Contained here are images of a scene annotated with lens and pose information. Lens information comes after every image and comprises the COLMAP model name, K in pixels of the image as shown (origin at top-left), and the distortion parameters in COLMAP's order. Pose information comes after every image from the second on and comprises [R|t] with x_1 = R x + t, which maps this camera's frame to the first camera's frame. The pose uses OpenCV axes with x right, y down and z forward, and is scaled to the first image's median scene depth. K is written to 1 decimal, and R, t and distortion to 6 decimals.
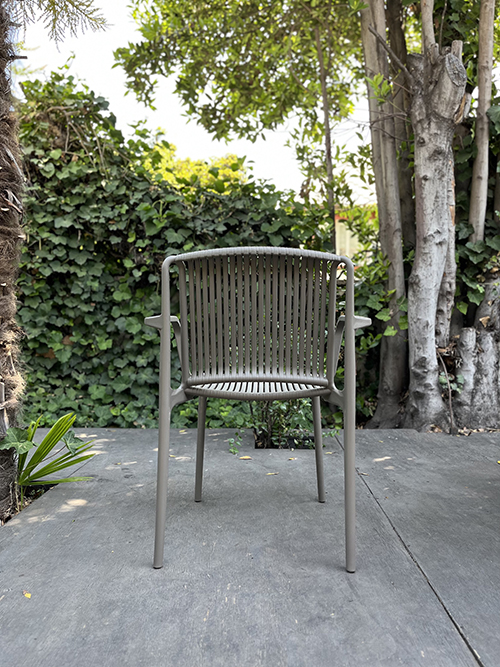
lens RADIAL K [[505.3, 0, 252.1], [0, 505.3, 337.5], [0, 0, 1]] dist [0.063736, -0.090128]
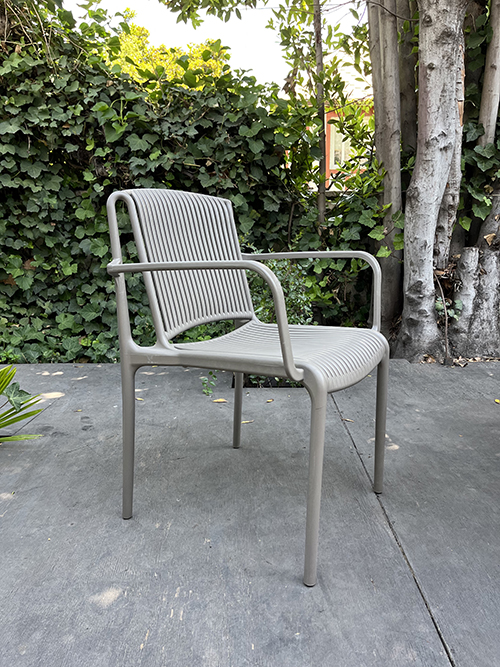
lens RADIAL K [[505.5, 0, 250.3], [0, 505.5, 335.8], [0, 0, 1]] dist [0.066670, -0.096188]
pose [[0.999846, -0.016449, 0.006124, 0.028264], [0.015118, 0.984330, 0.175687, -0.027663], [-0.008918, -0.175568, 0.984427, 0.091065]]
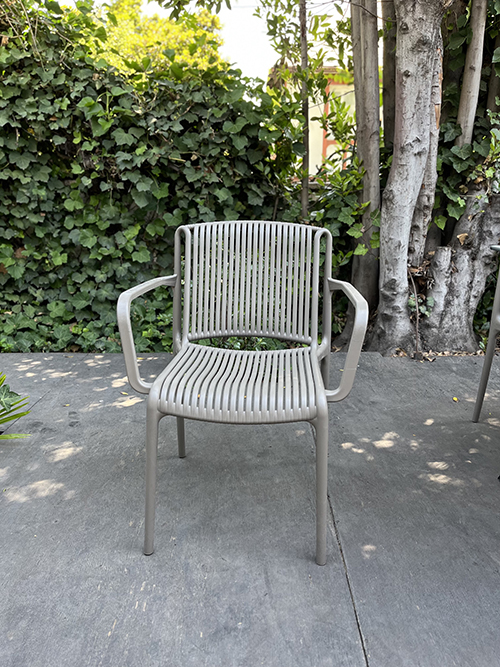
lens RADIAL K [[505.3, 0, 252.1], [0, 505.3, 337.5], [0, 0, 1]] dist [0.063736, -0.090128]
pose [[0.999904, -0.007617, 0.011546, 0.059007], [0.004577, 0.969889, 0.243503, -0.082348], [-0.013053, -0.243427, 0.969831, 0.057031]]
